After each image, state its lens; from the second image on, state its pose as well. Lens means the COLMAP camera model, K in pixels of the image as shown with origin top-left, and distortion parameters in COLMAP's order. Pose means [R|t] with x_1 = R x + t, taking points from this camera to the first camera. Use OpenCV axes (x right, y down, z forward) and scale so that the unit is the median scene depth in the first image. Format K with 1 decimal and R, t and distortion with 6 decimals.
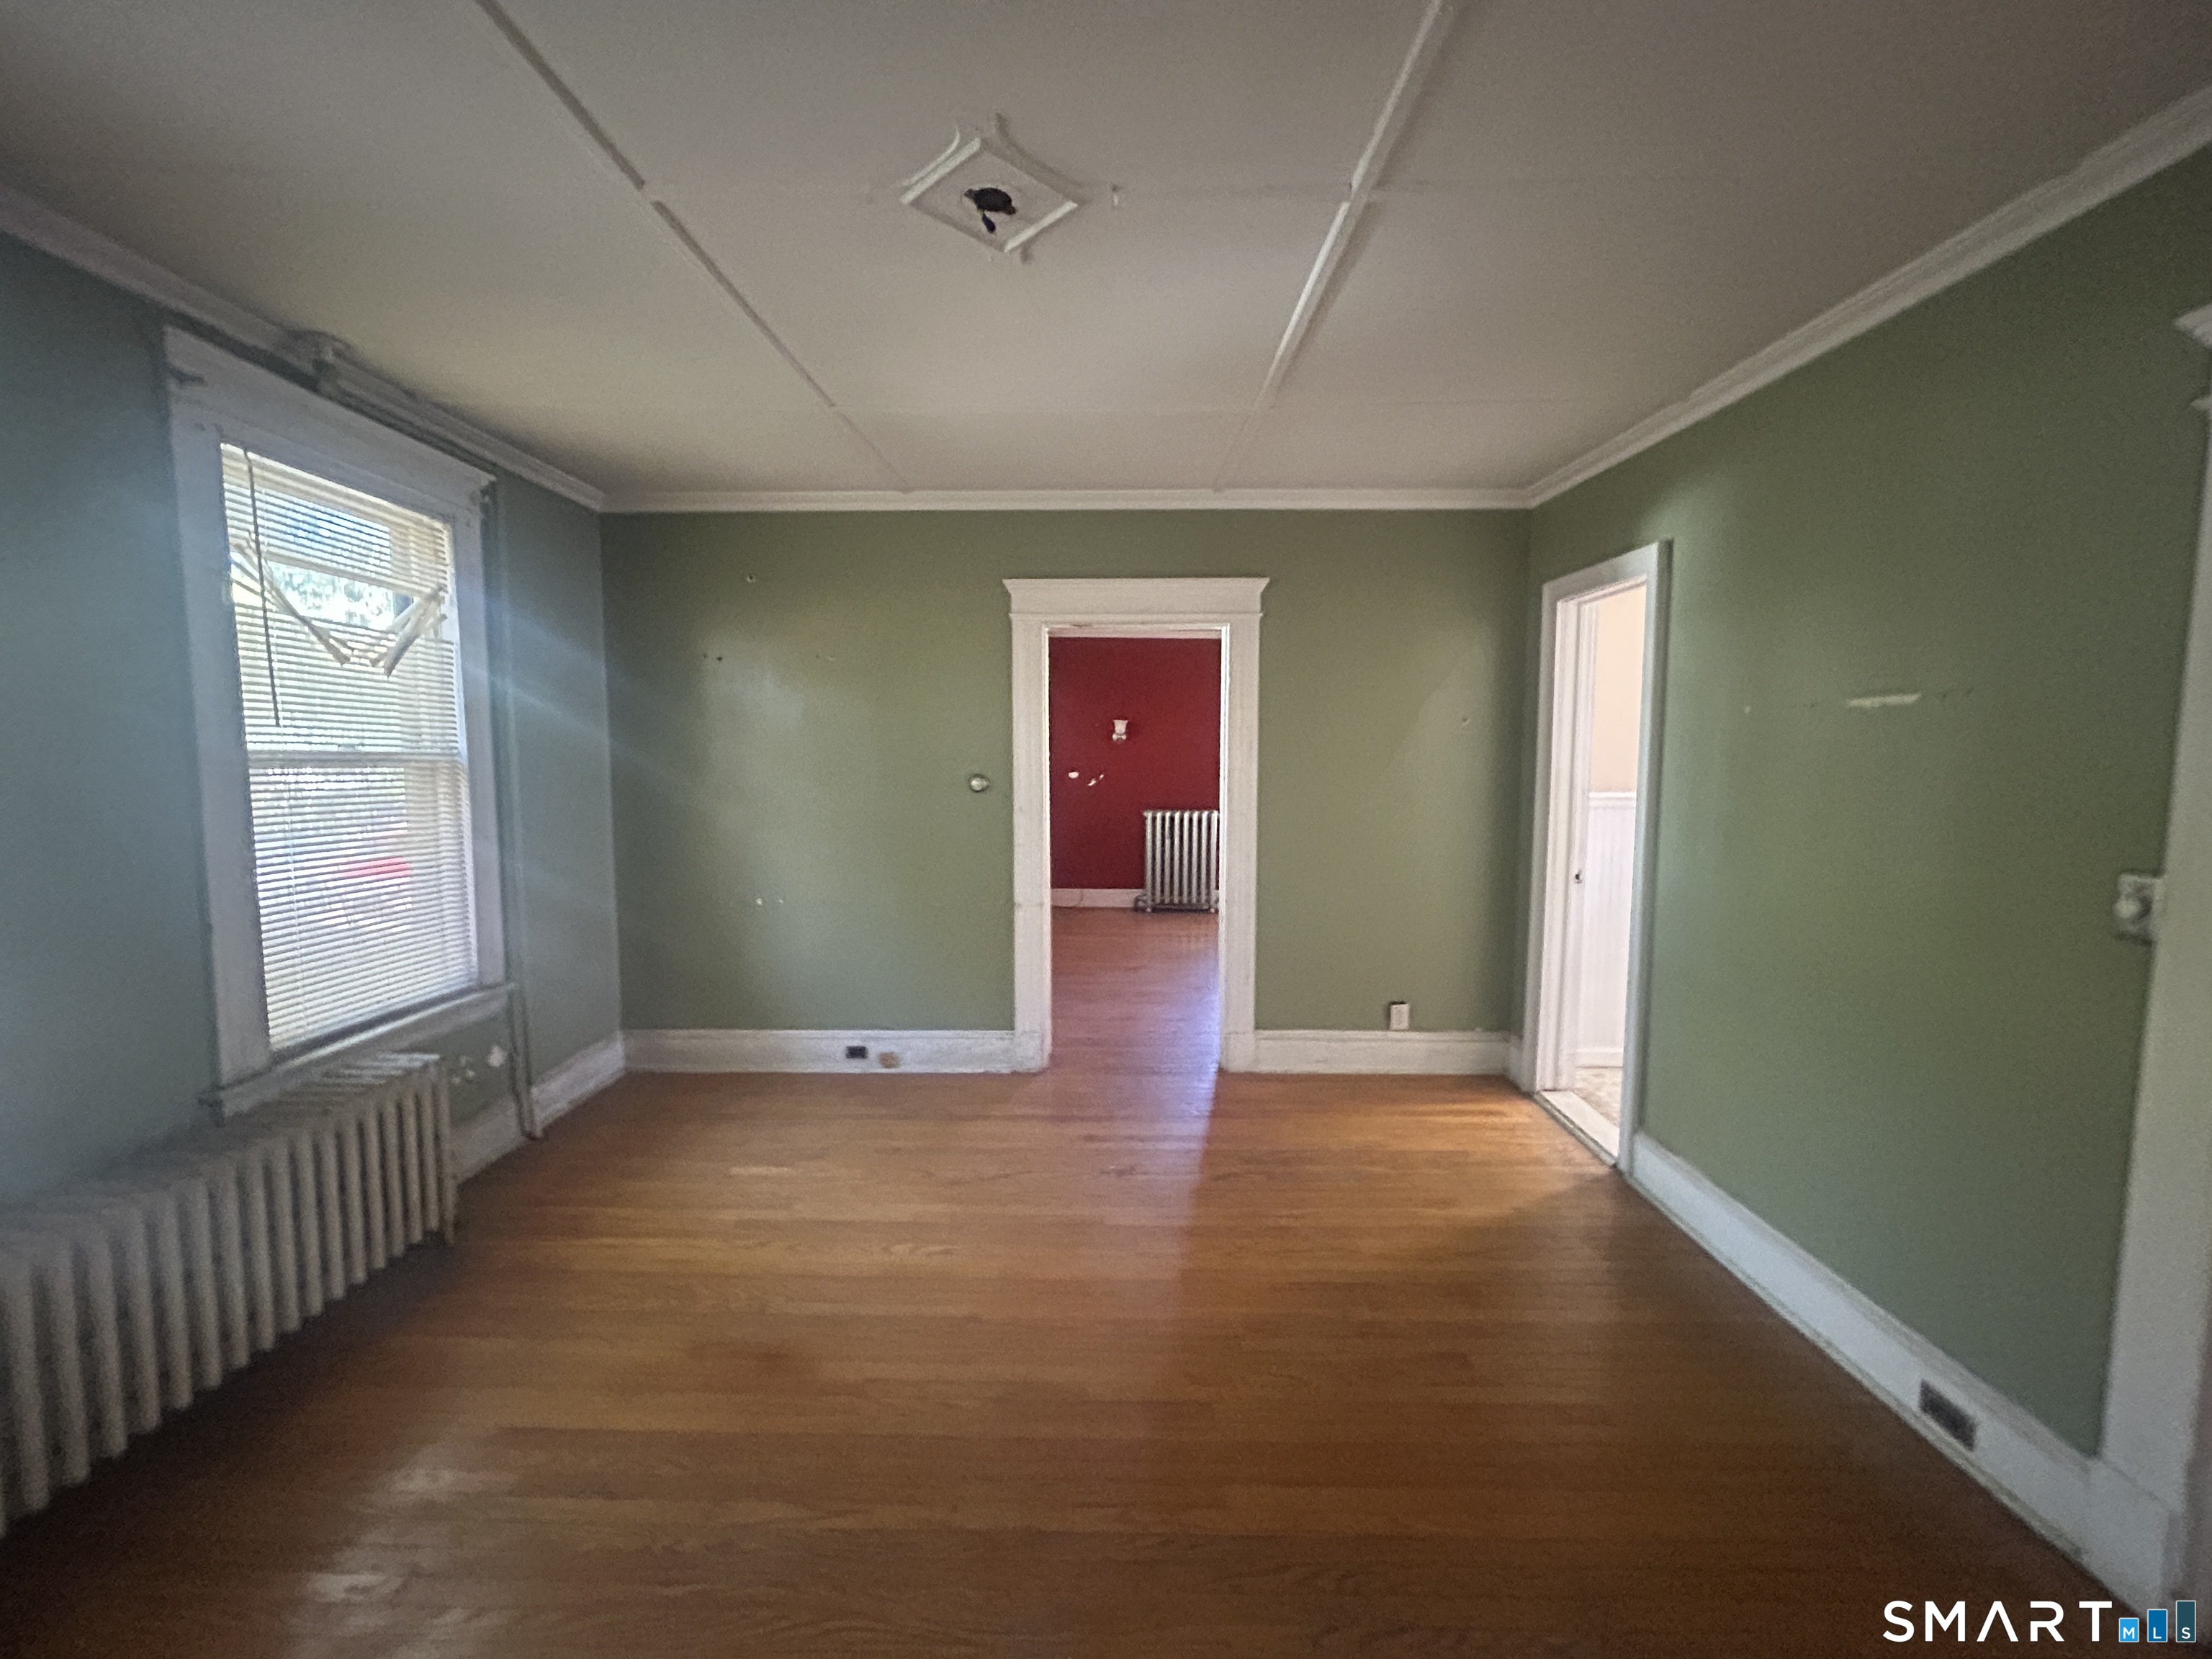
lens RADIAL K [[899.2, 0, 1106.5], [0, 899.2, 821.7], [0, 0, 1]] dist [0.015630, 0.000110]
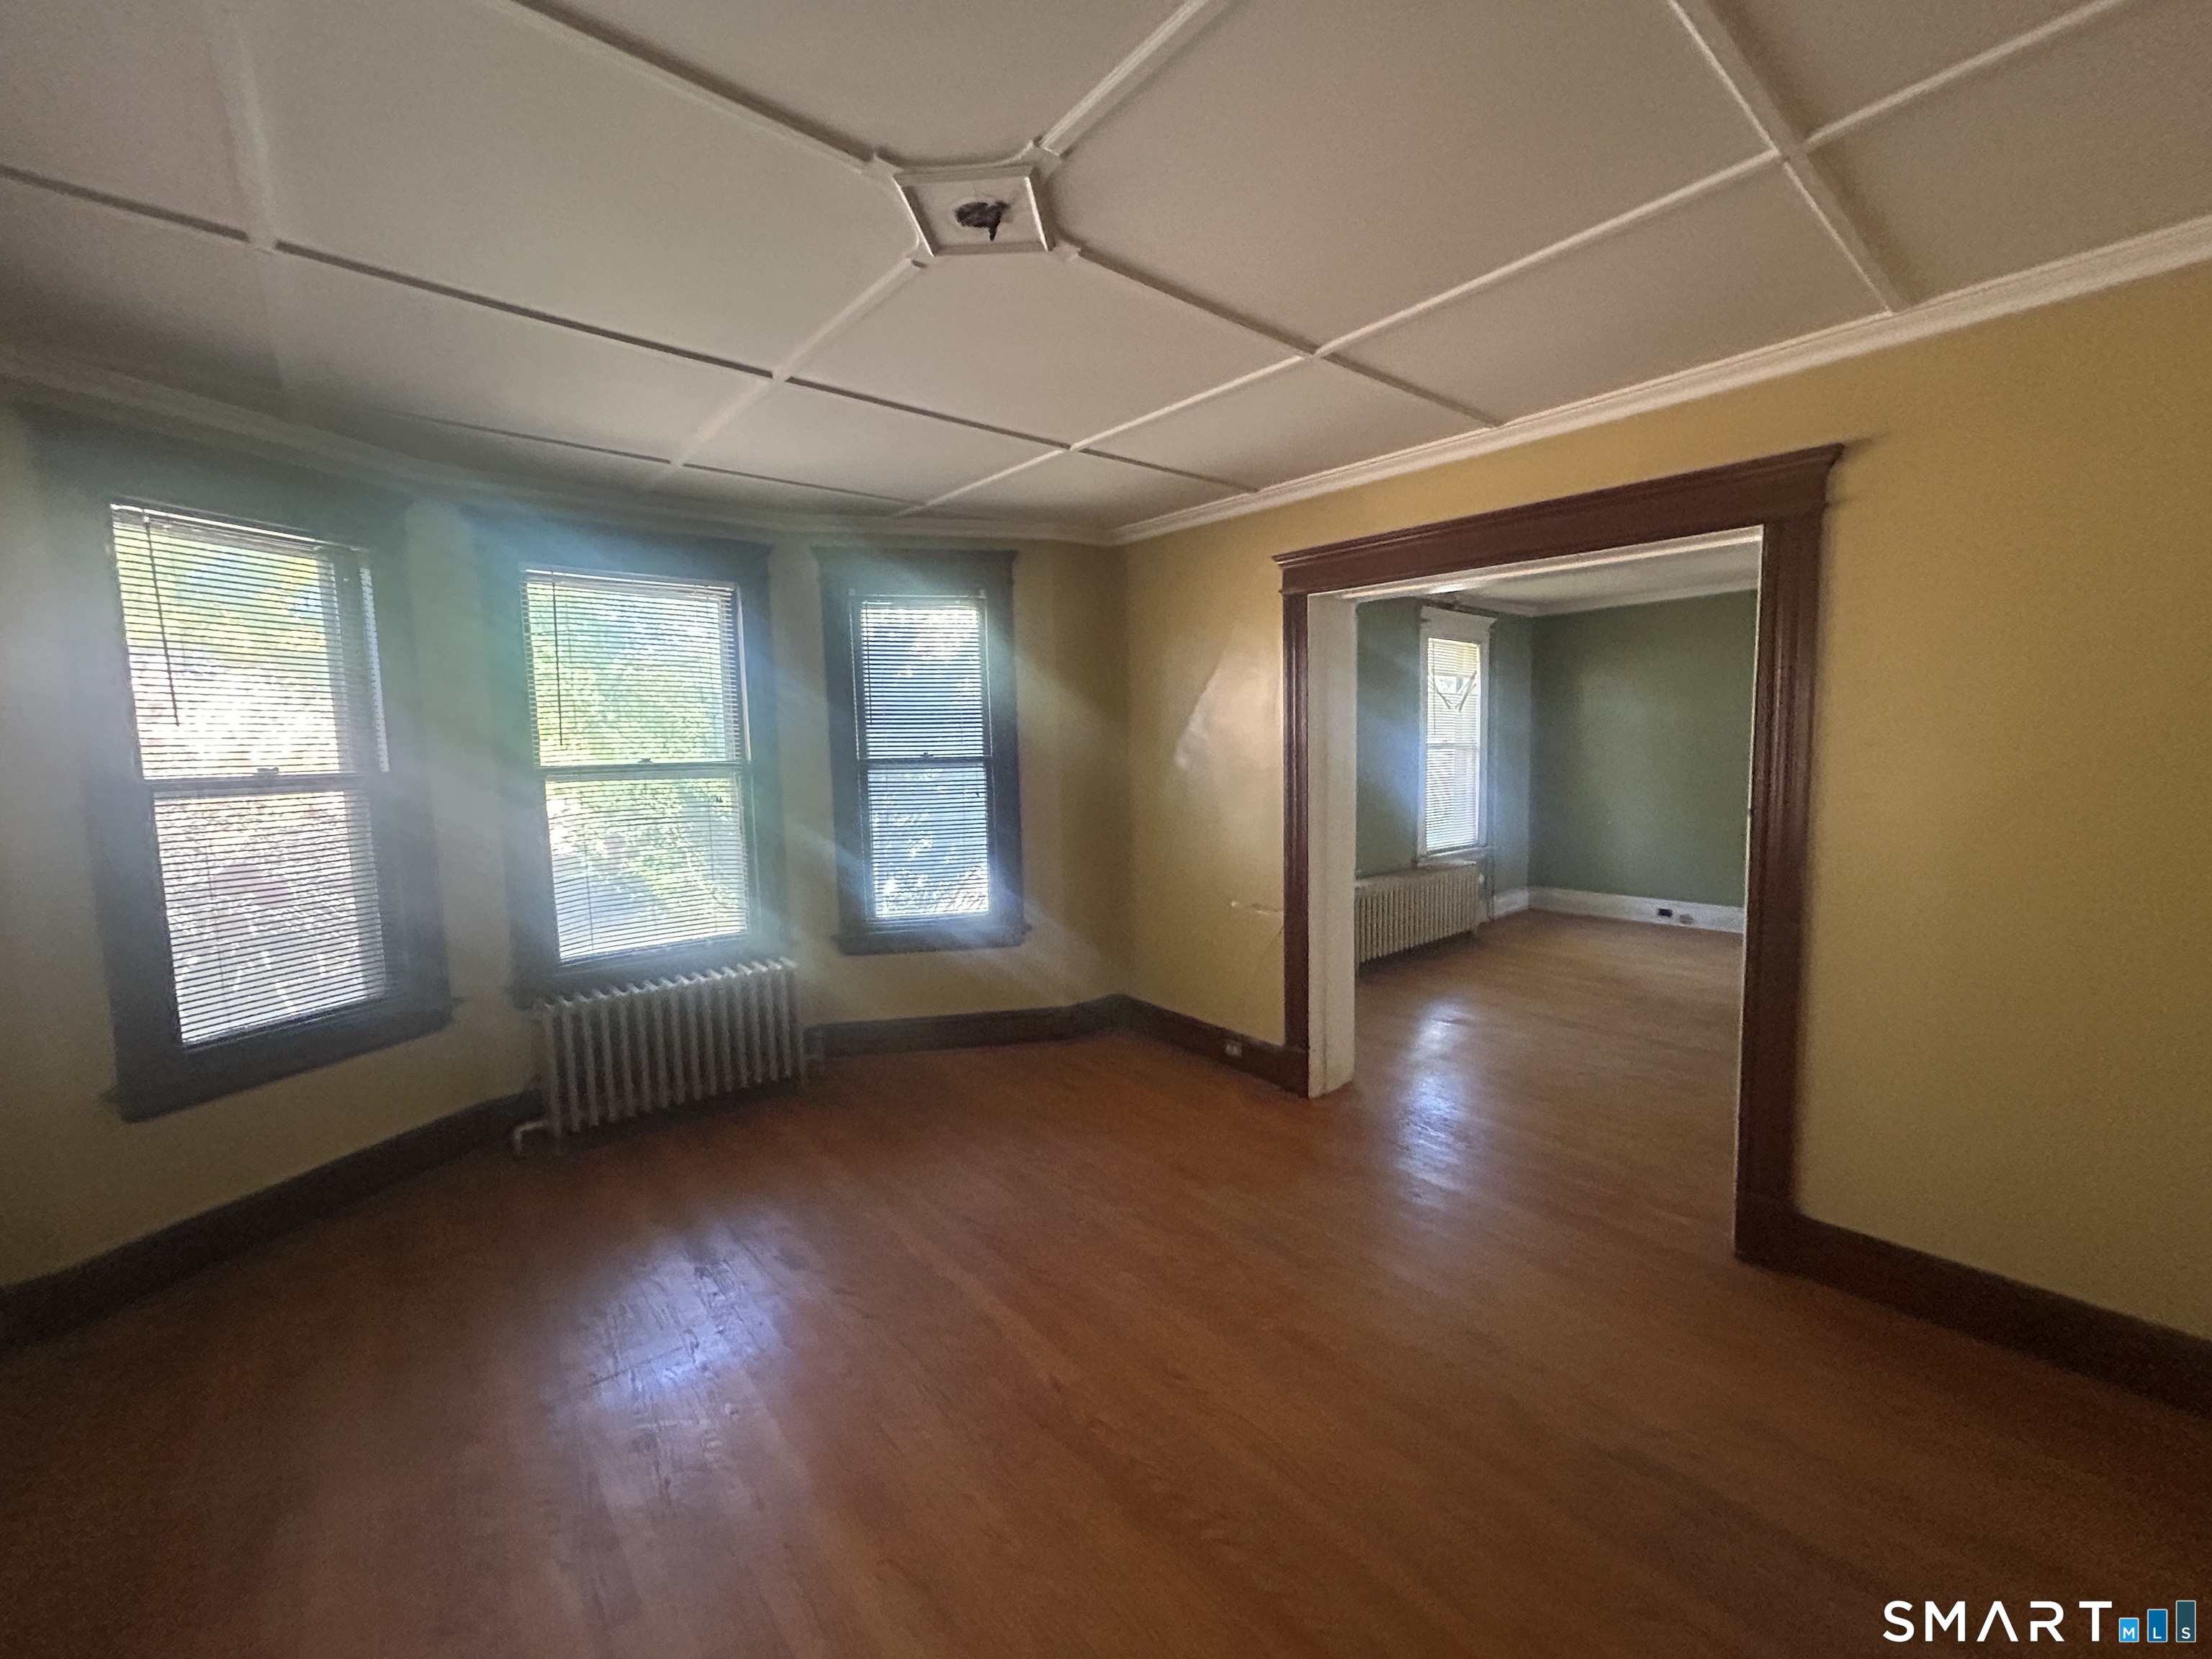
lens RADIAL K [[899.2, 0, 1106.5], [0, 899.2, 821.7], [0, 0, 1]] dist [0.015630, 0.000110]
pose [[0.657051, 0.048711, -0.752271, 0.407964], [-0.040895, 0.998744, 0.028952, 0.097646], [0.752736, 0.011741, 0.658218, -1.227495]]
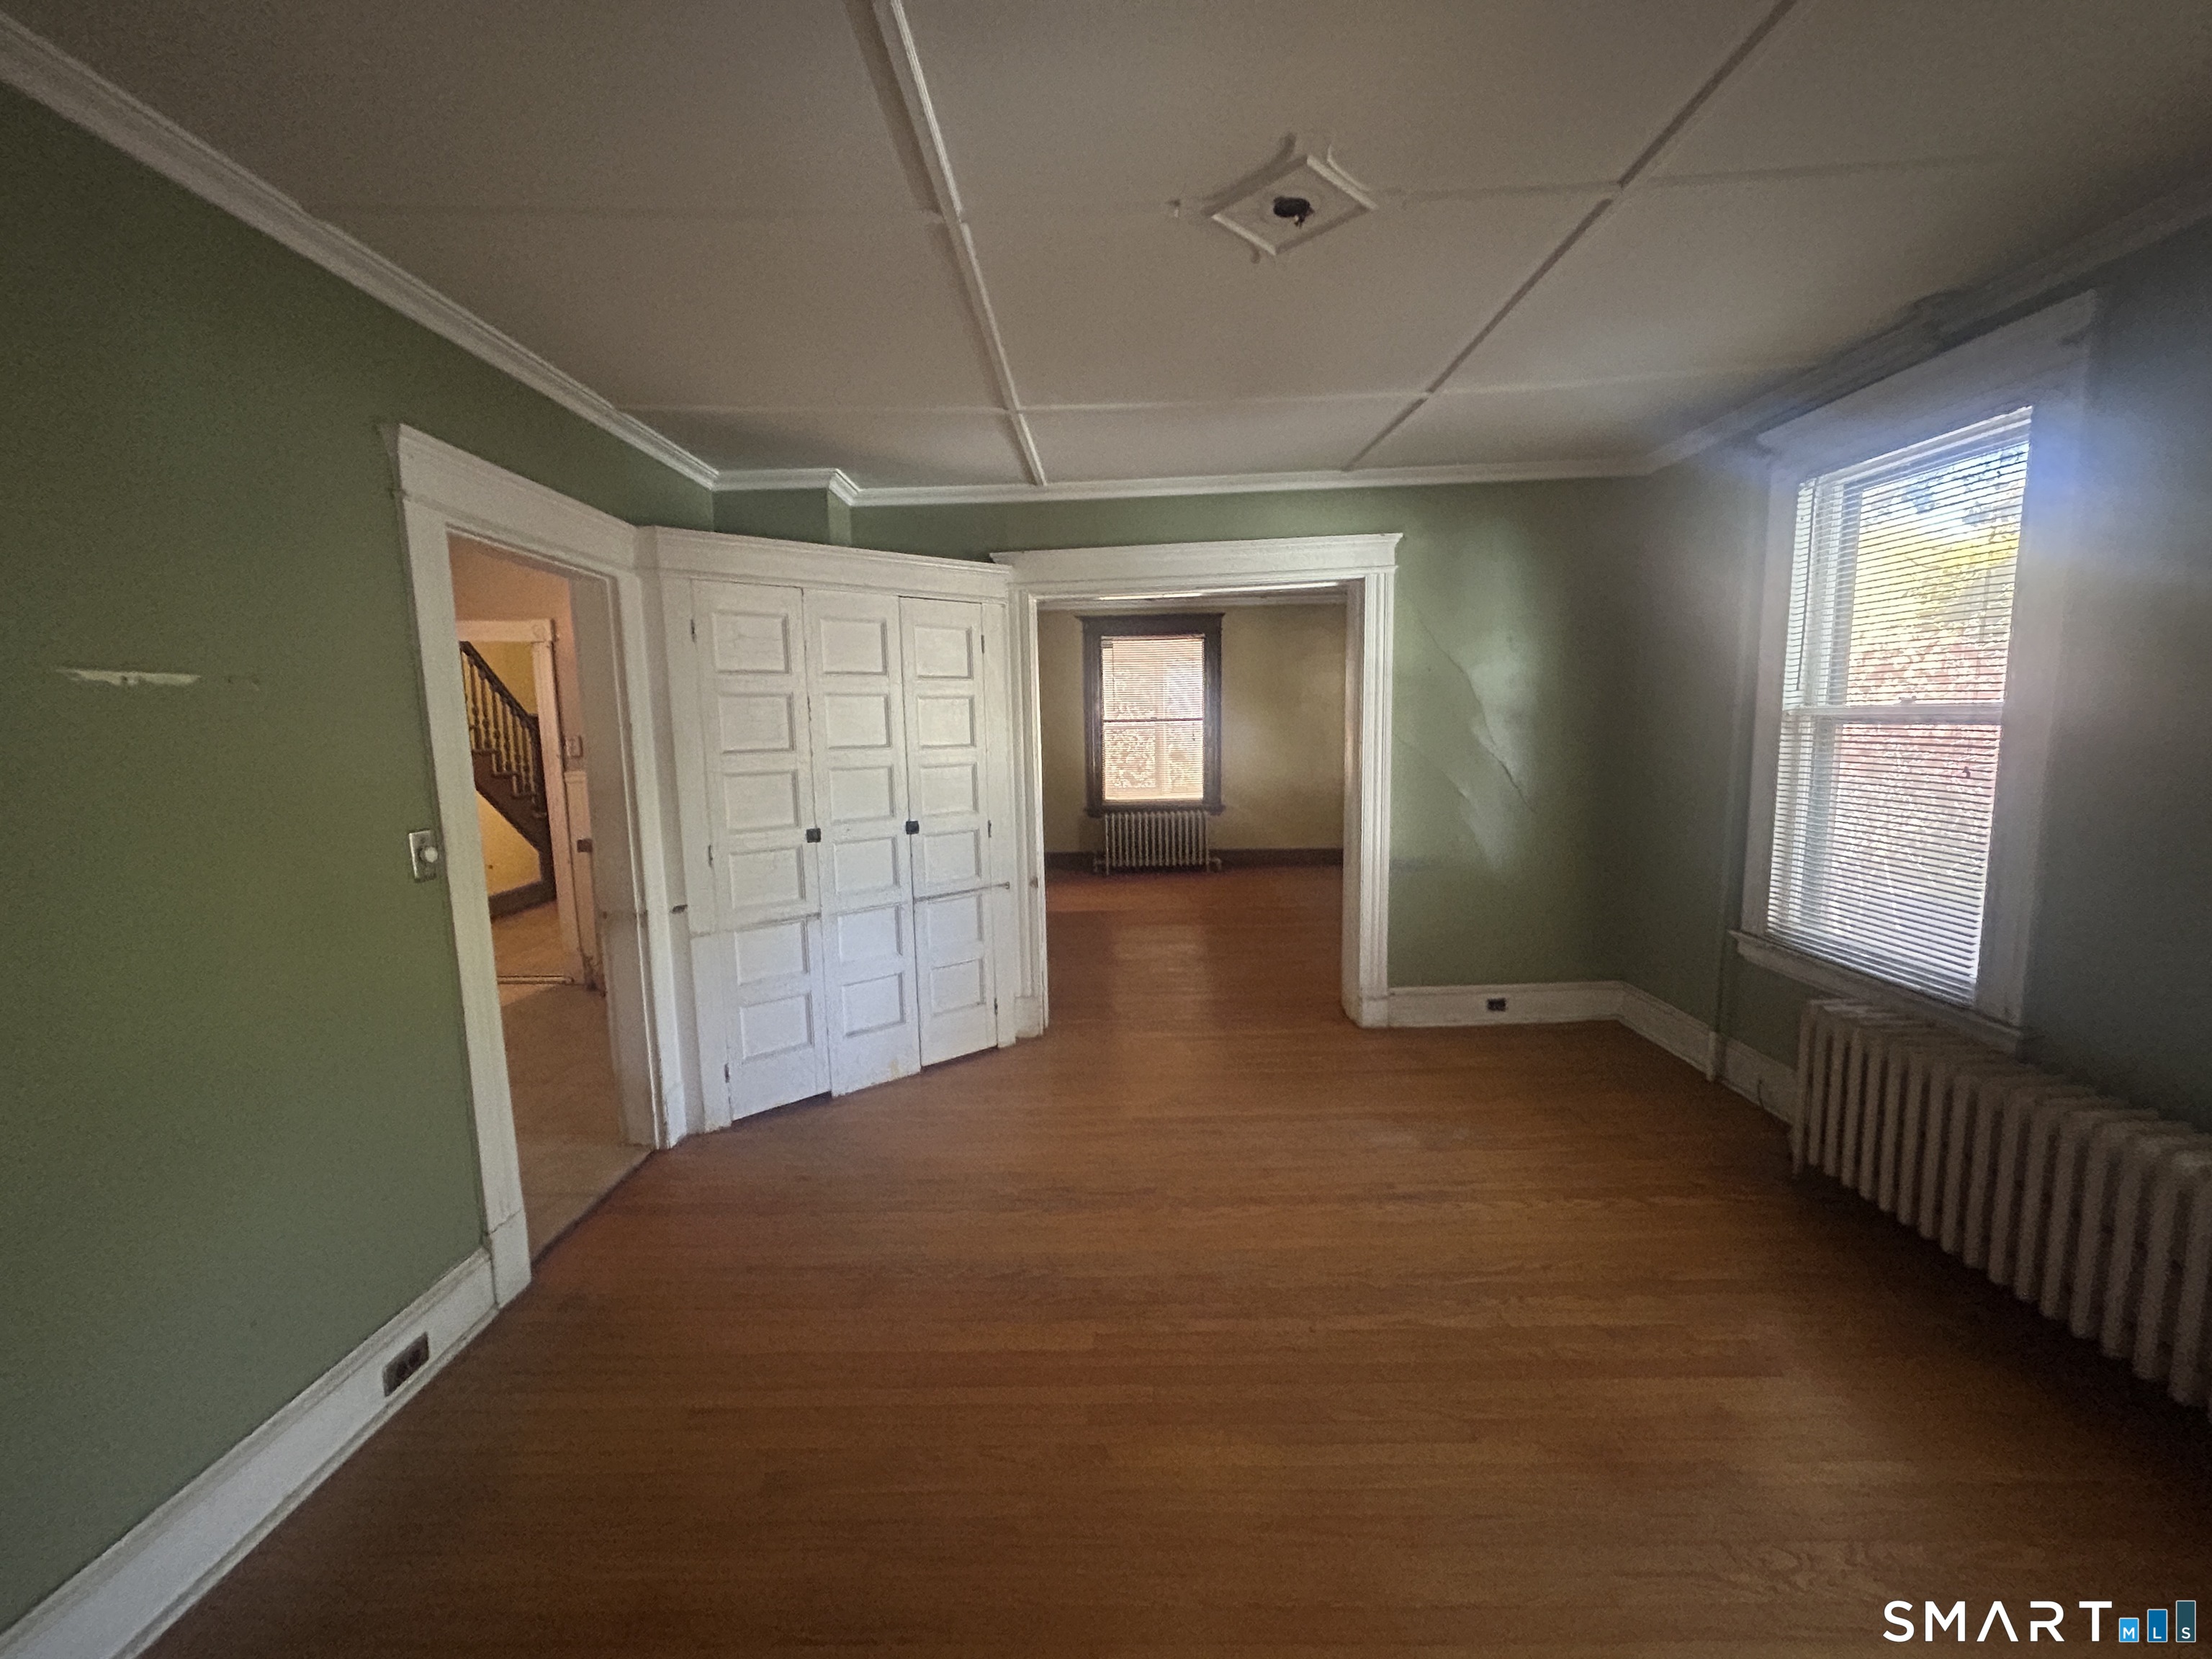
lens RADIAL K [[899.2, 0, 1106.5], [0, 899.2, 821.7], [0, 0, 1]] dist [0.015630, 0.000110]
pose [[-0.999750, 0.018684, 0.012264, 0.051743], [0.020795, 0.978739, 0.204055, -0.107799], [-0.008191, 0.204259, -0.978883, 1.221825]]
